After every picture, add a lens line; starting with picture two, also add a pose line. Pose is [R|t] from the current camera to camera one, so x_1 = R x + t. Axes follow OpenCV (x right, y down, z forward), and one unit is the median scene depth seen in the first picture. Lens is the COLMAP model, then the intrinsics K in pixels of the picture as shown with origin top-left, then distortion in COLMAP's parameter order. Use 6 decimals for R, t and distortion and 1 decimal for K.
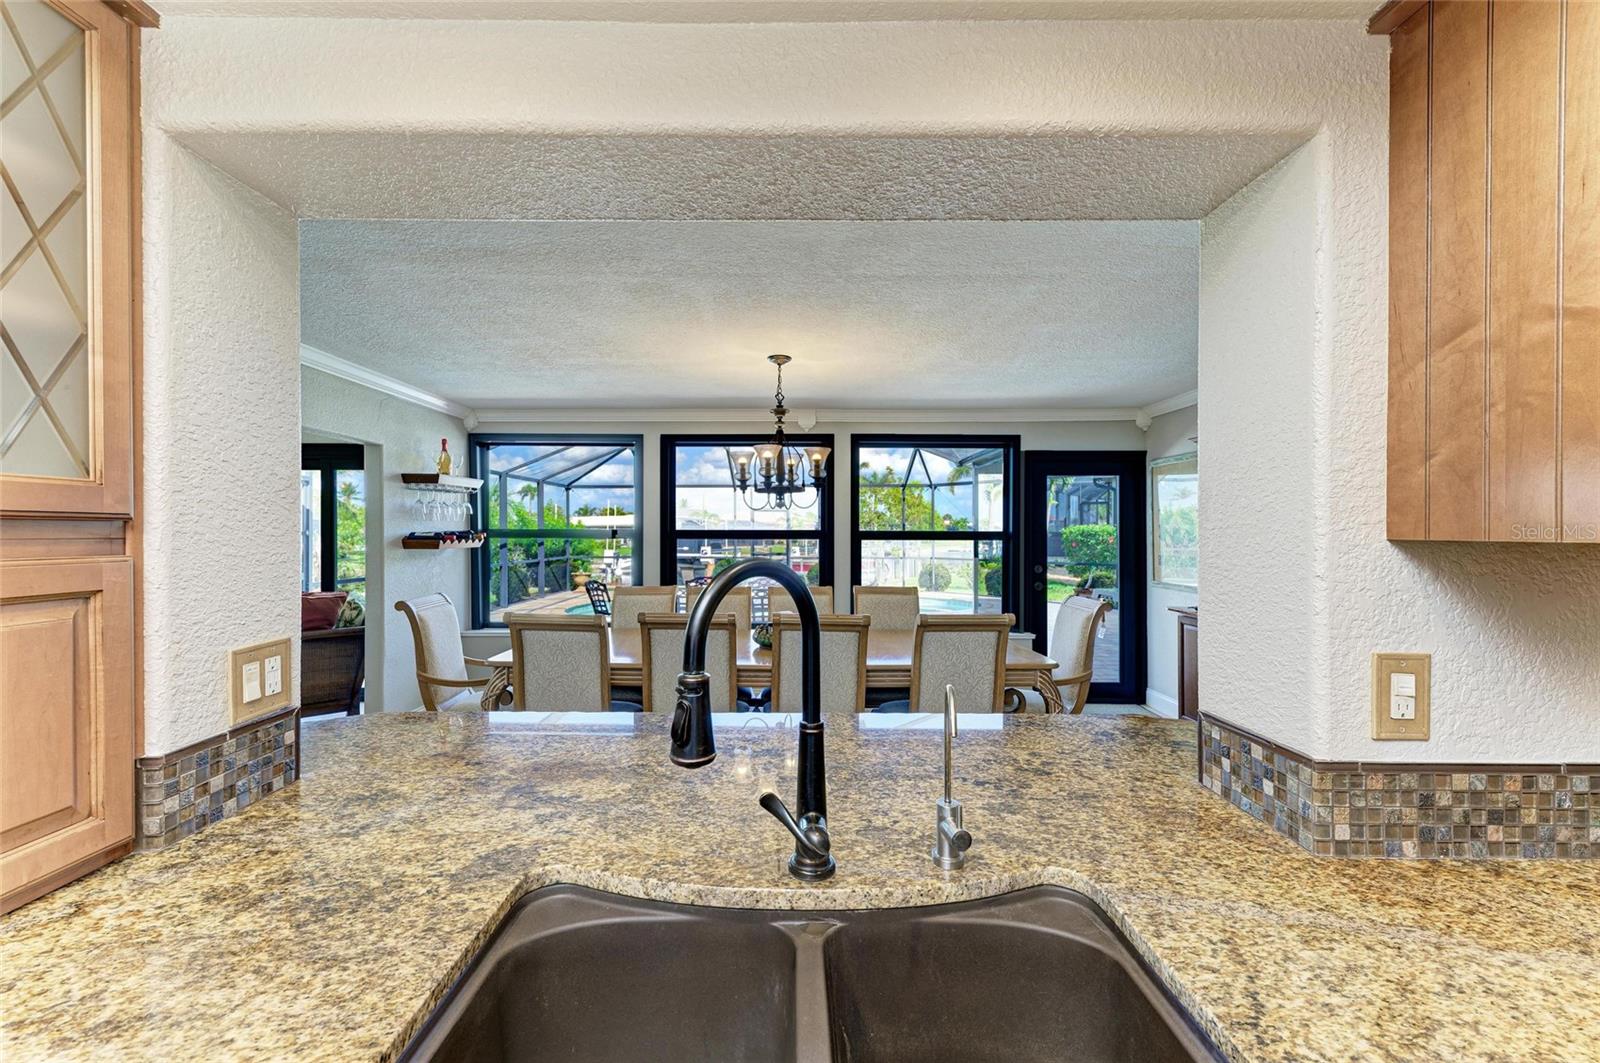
lens RADIAL K [[622.7, 0, 795.8], [0, 622.7, 529.9], [0, 0, 1]] dist [0.017349, -0.001331]
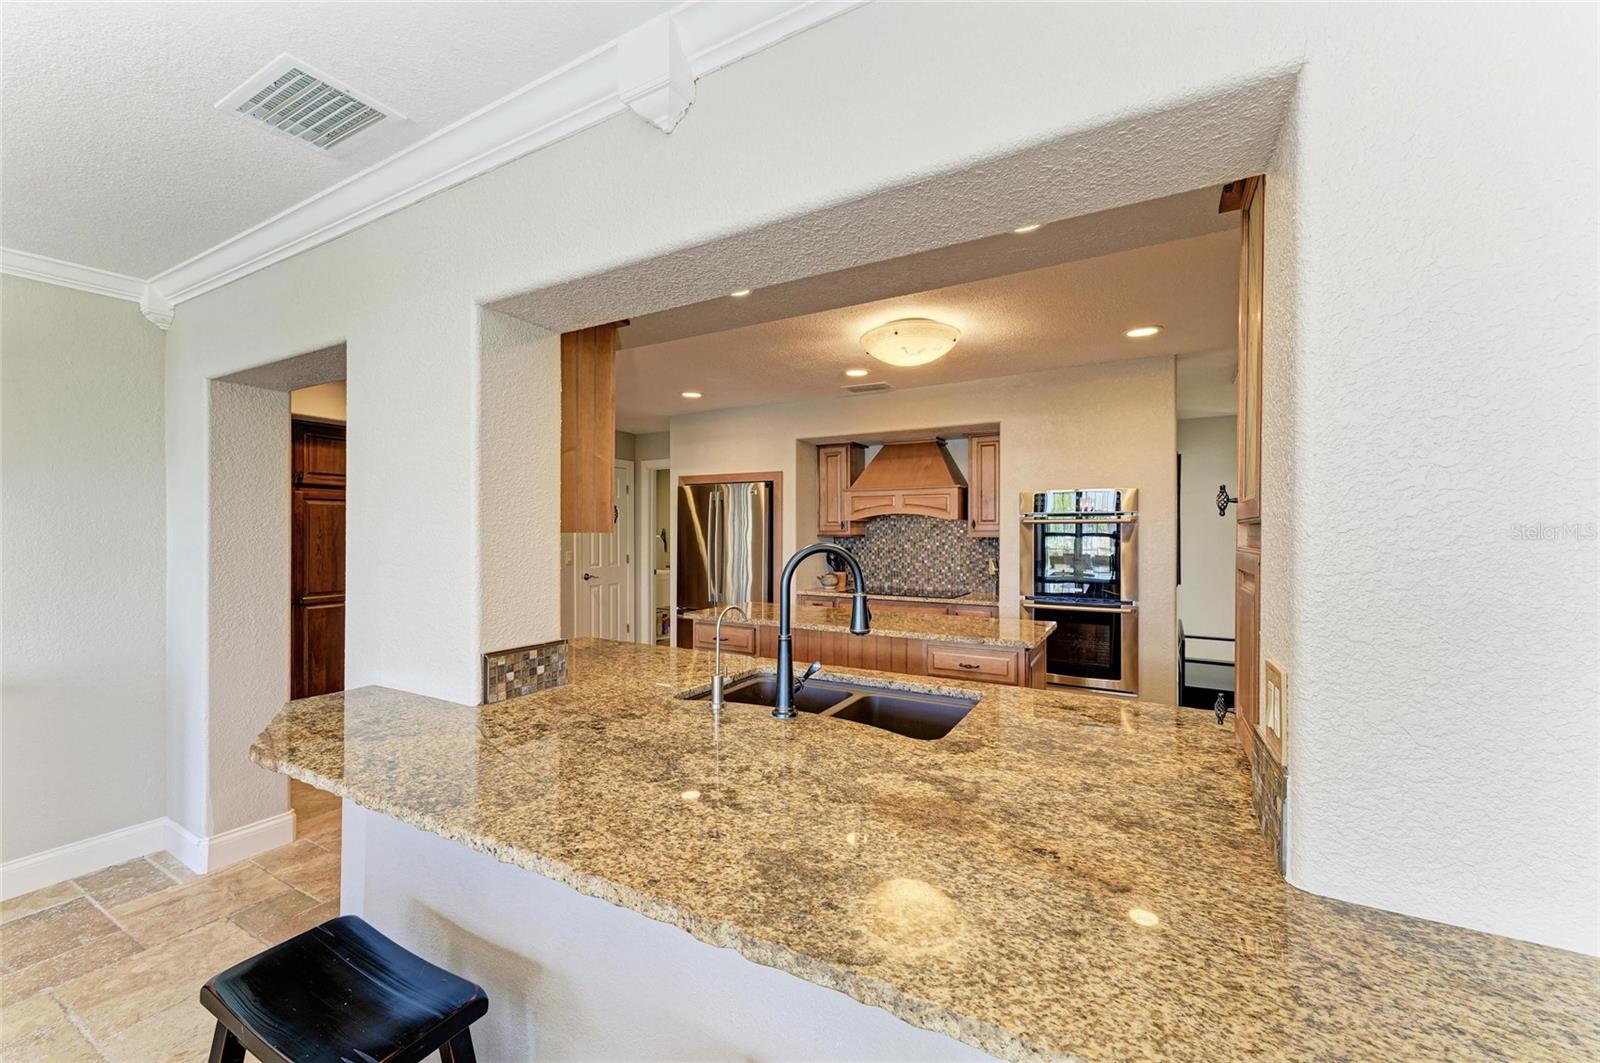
lens RADIAL K [[622.7, 0, 805.4], [0, 622.7, 537.0], [0, 0, 1]] dist [0.017349, -0.001331]
pose [[-0.872324, -0.009248, 0.488842, -0.790500], [-0.007390, 0.999956, 0.005732, 0.017300], [-0.488873, 0.001387, -0.872354, 2.232988]]
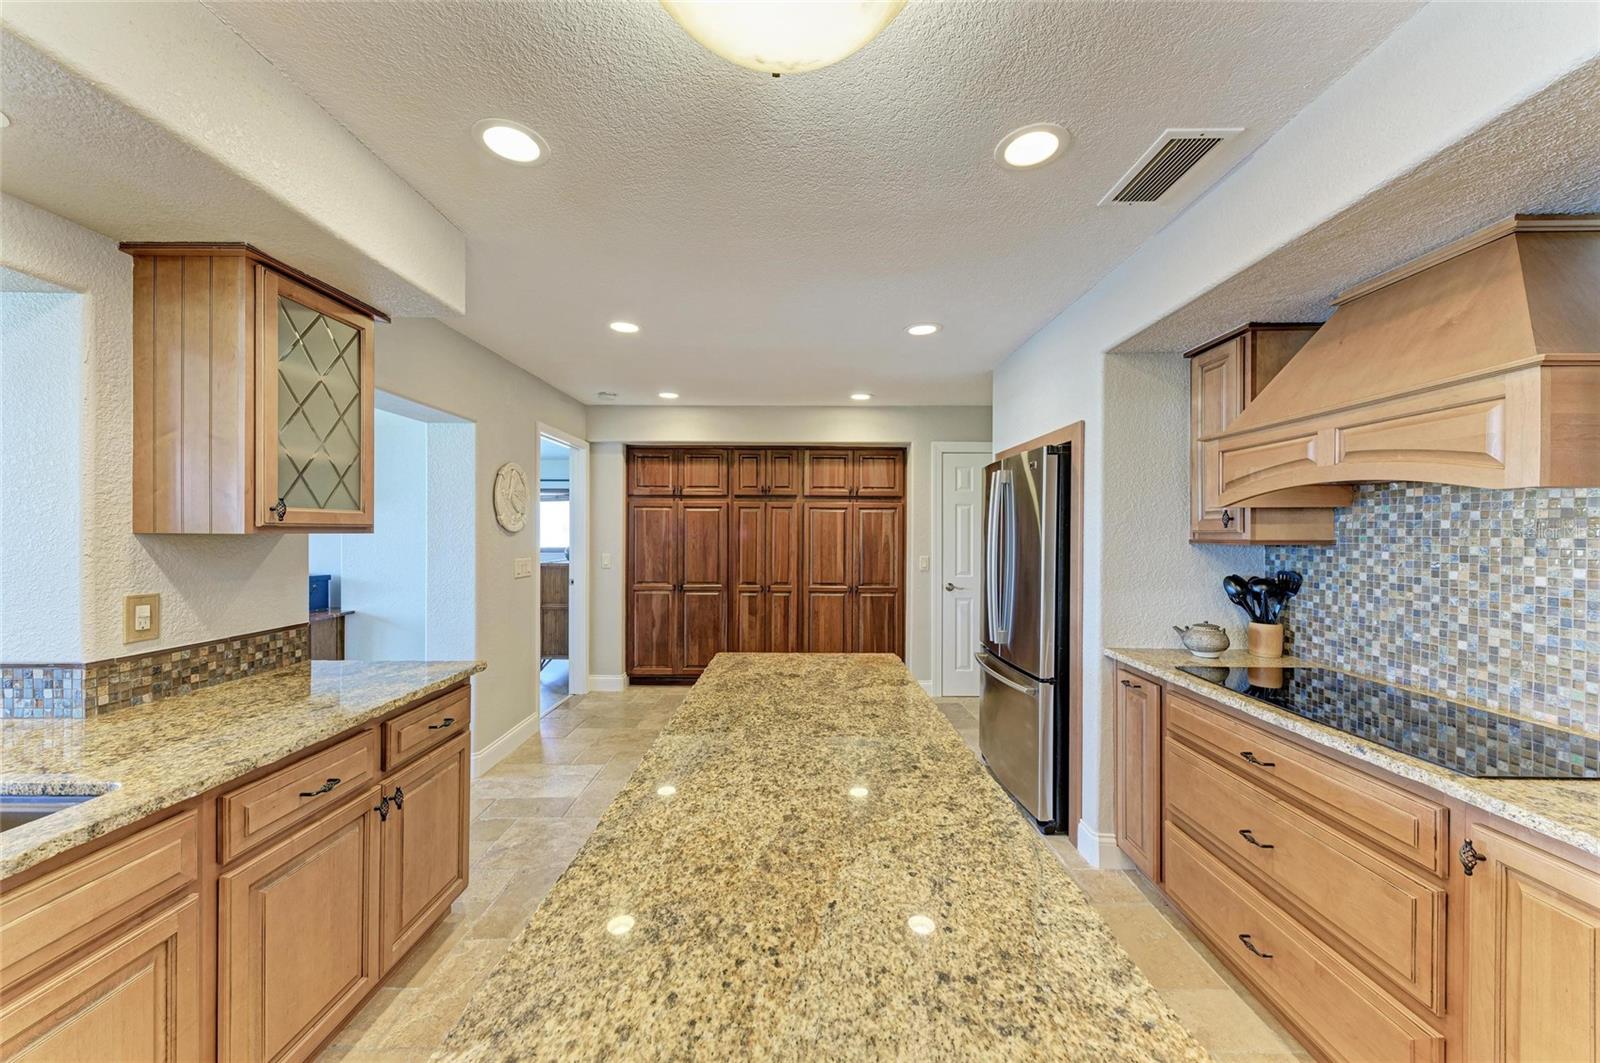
lens RADIAL K [[571.7, 0, 806.0], [0, 571.7, 535.3], [0, 0, 1]] dist [-0.000527, 0.000063]
pose [[0.012015, -0.008837, 0.999889, -0.642815], [-0.004984, 0.999948, 0.008897, -0.002483], [-0.999915, -0.005090, 0.011970, -0.896655]]
